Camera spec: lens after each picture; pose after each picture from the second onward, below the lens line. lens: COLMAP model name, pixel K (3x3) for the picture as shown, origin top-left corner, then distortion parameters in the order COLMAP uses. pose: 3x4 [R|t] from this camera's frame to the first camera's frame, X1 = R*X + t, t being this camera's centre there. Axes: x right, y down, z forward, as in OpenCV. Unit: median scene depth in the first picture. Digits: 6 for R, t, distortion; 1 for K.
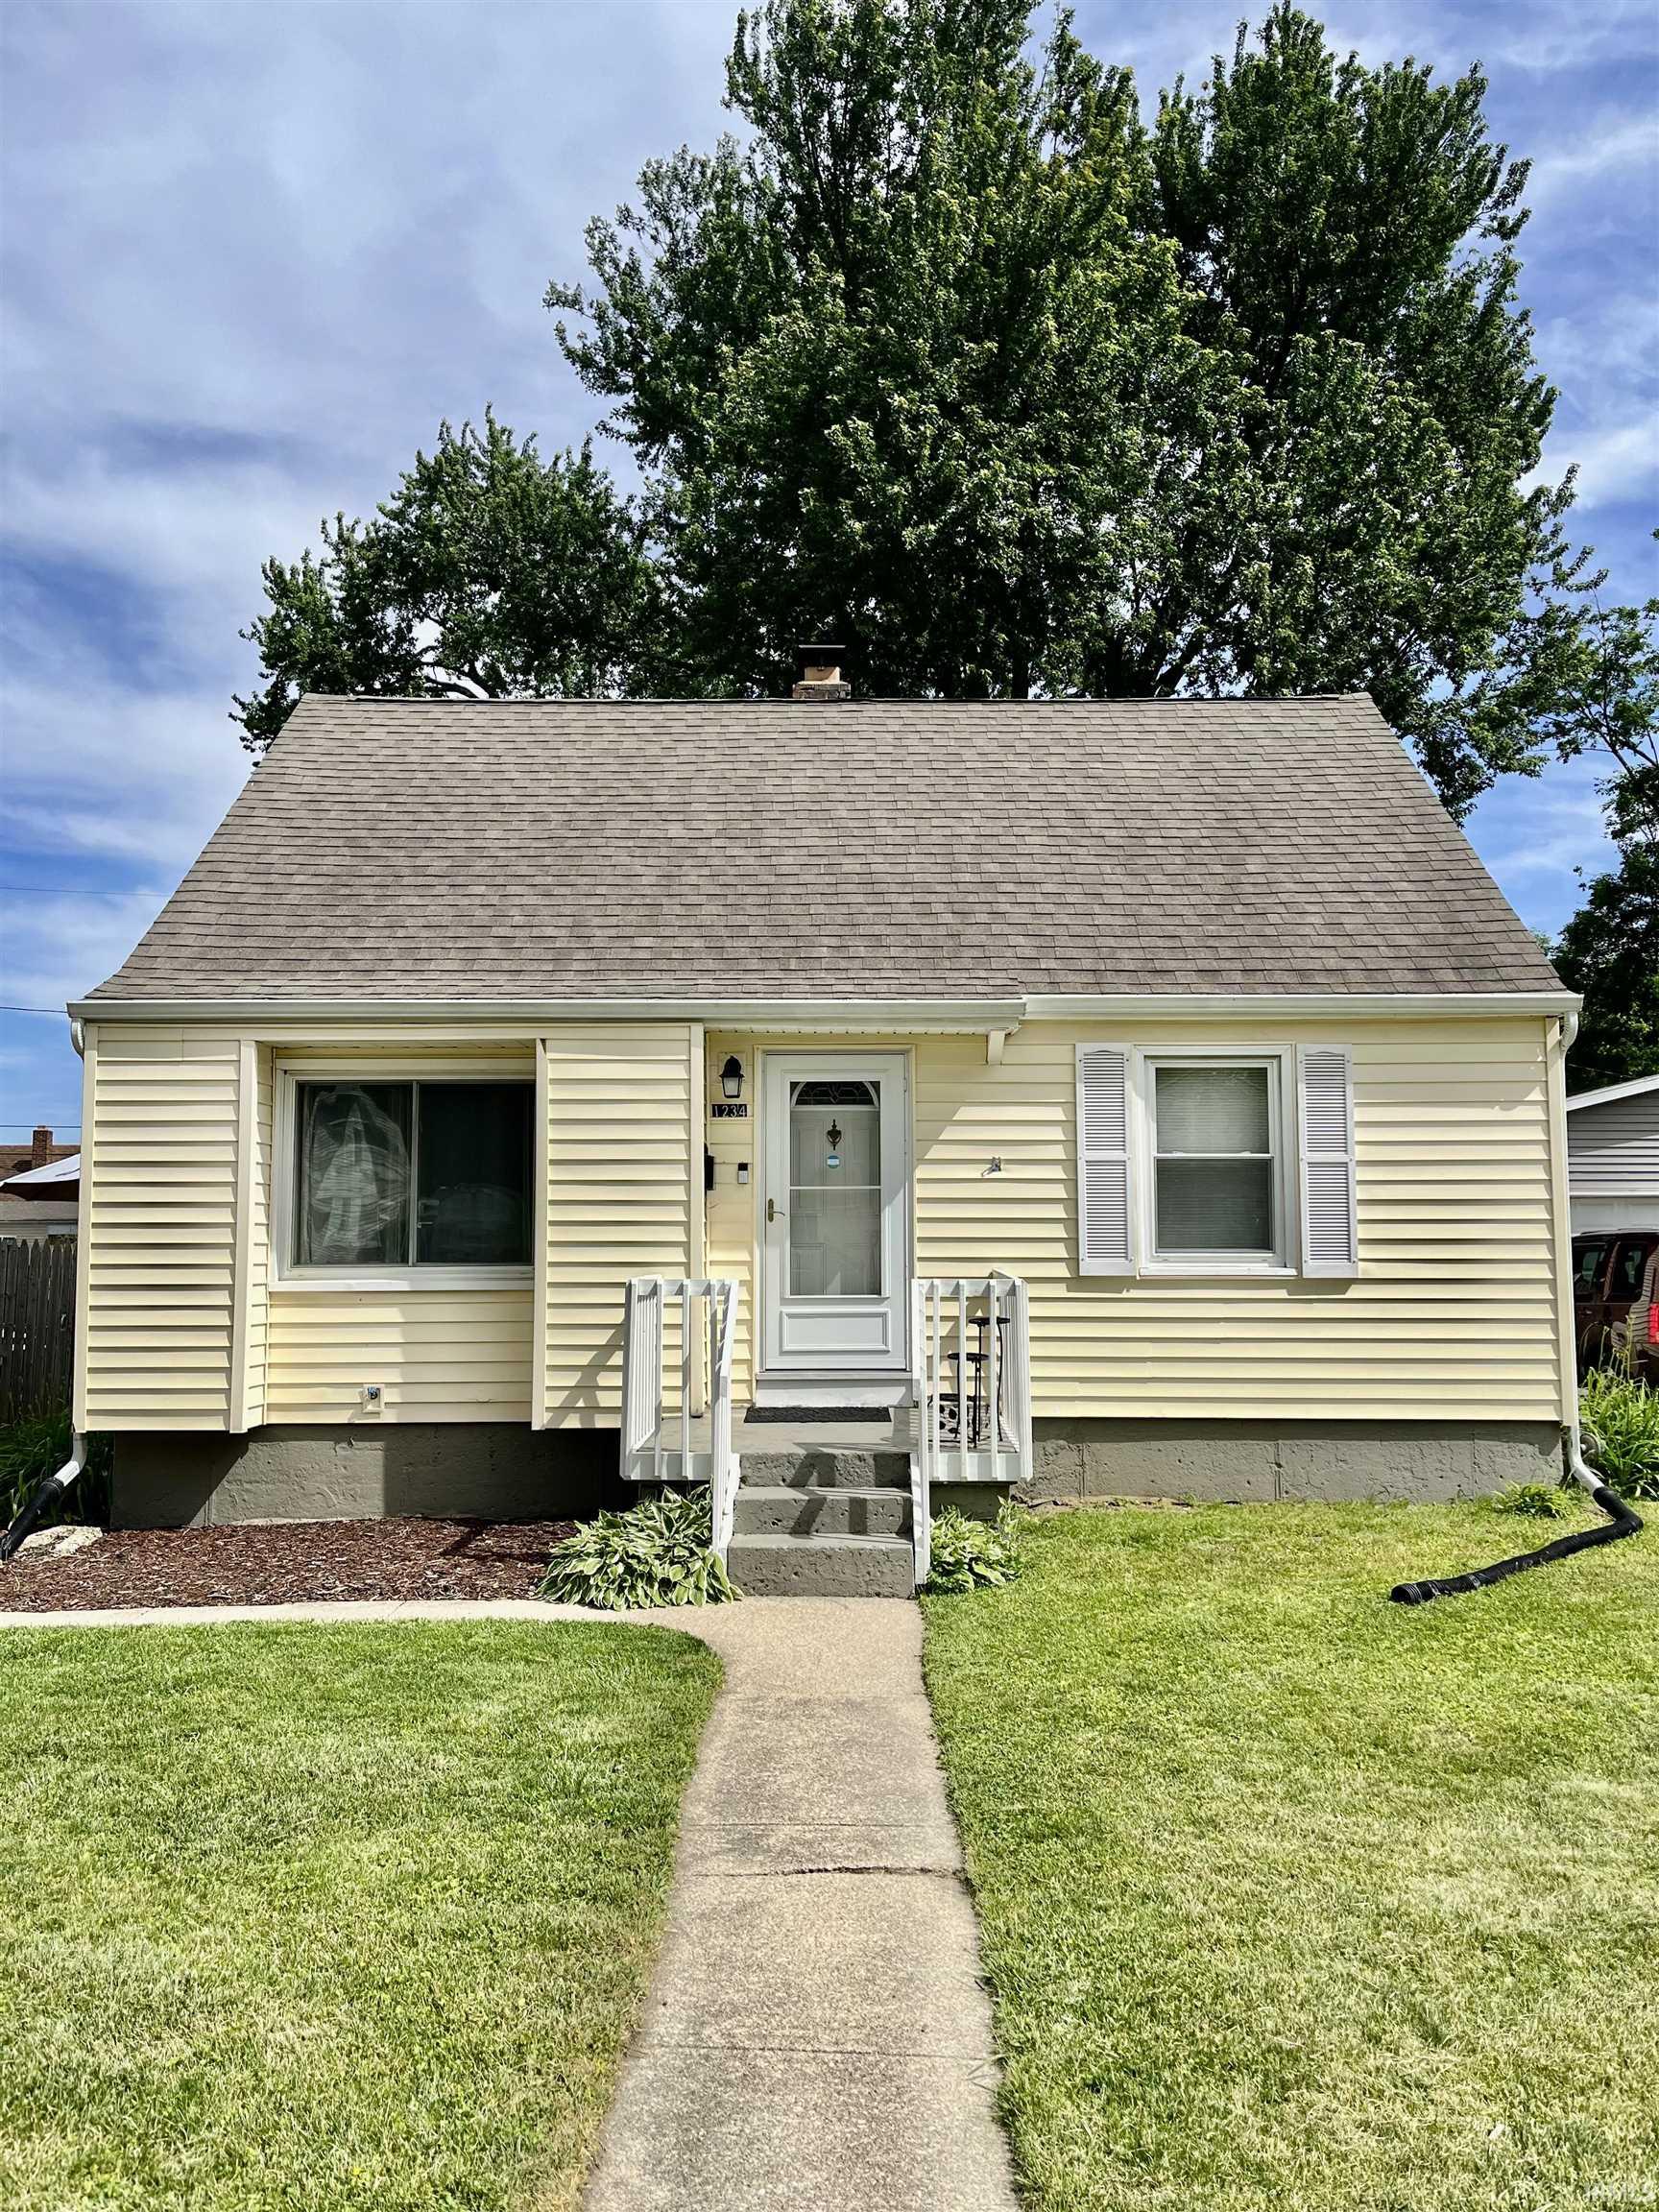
lens RADIAL K [[1674.9, 0, 829.9], [0, 1674.9, 1111.6], [0, 0, 1]] dist [0.030761, 0.000900]
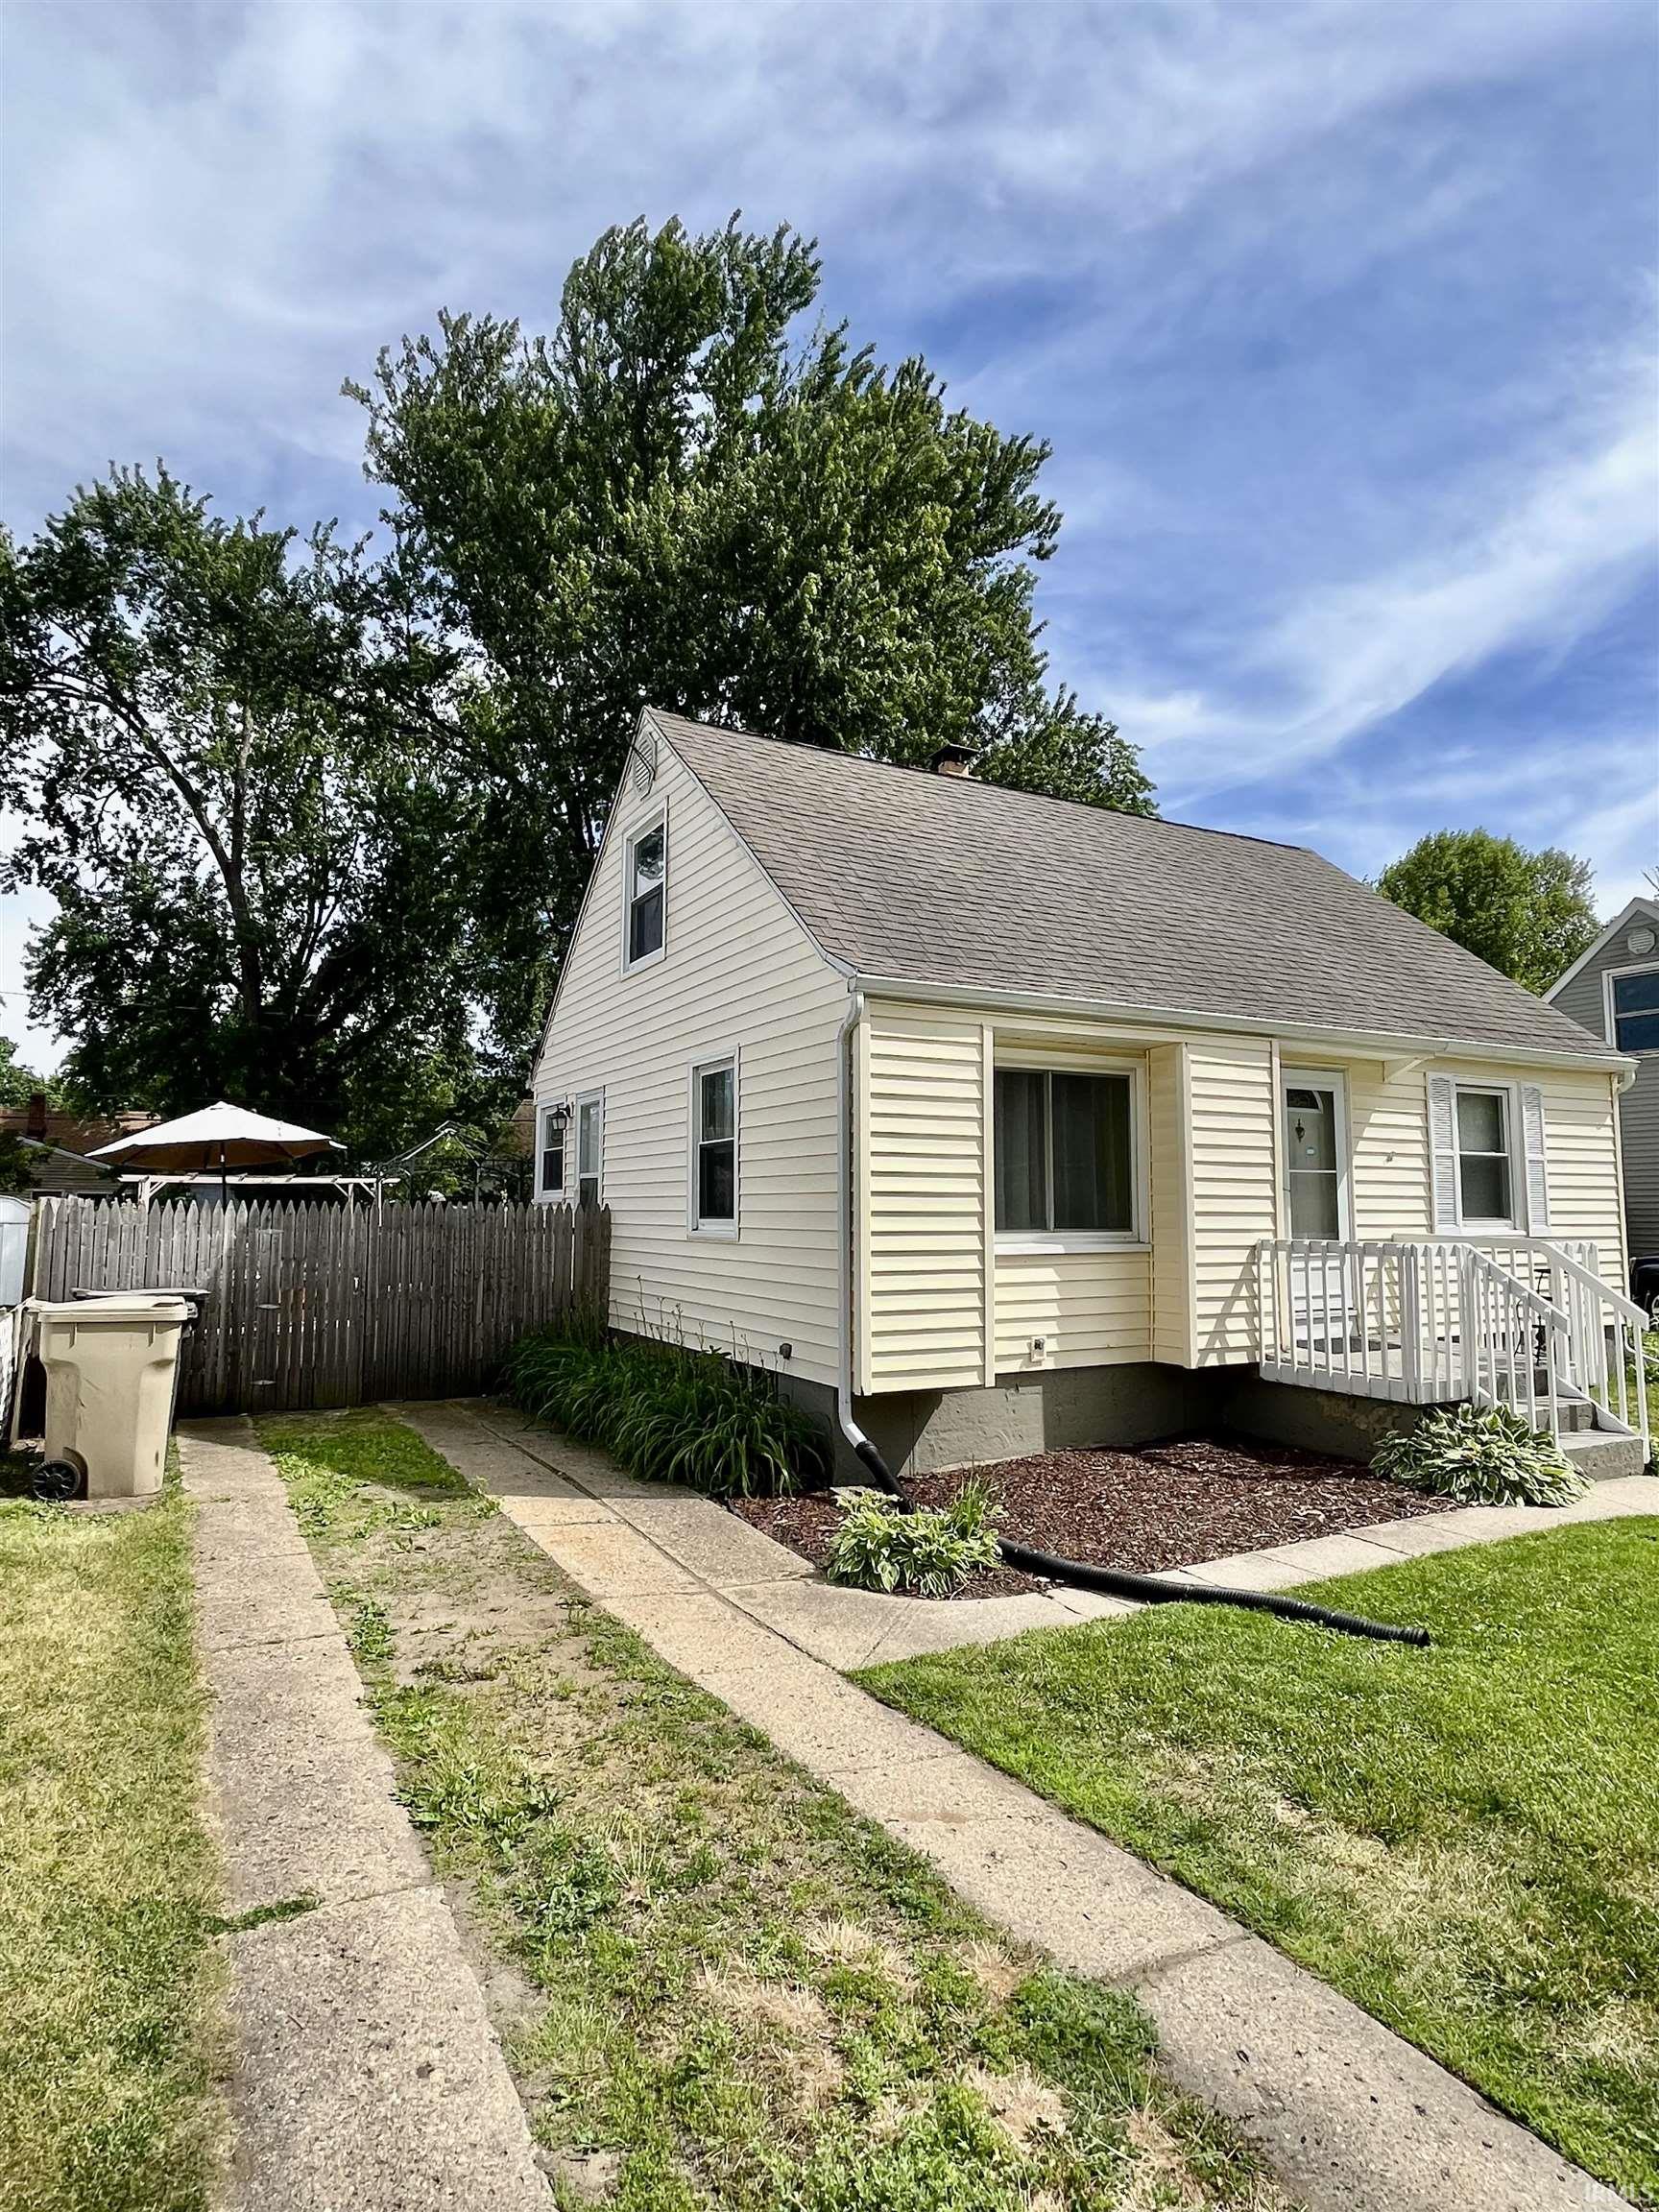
lens RADIAL K [[1212.3, 0, 823.0], [0, 1212.3, 1094.2], [0, 0, 1]] dist [-0.001015, -0.000300]
pose [[0.879855, 0.050221, 0.472580, -0.792634], [-0.044121, 0.998738, -0.023990, 0.025168], [-0.473189, 0.000257, 0.880961, 0.347284]]
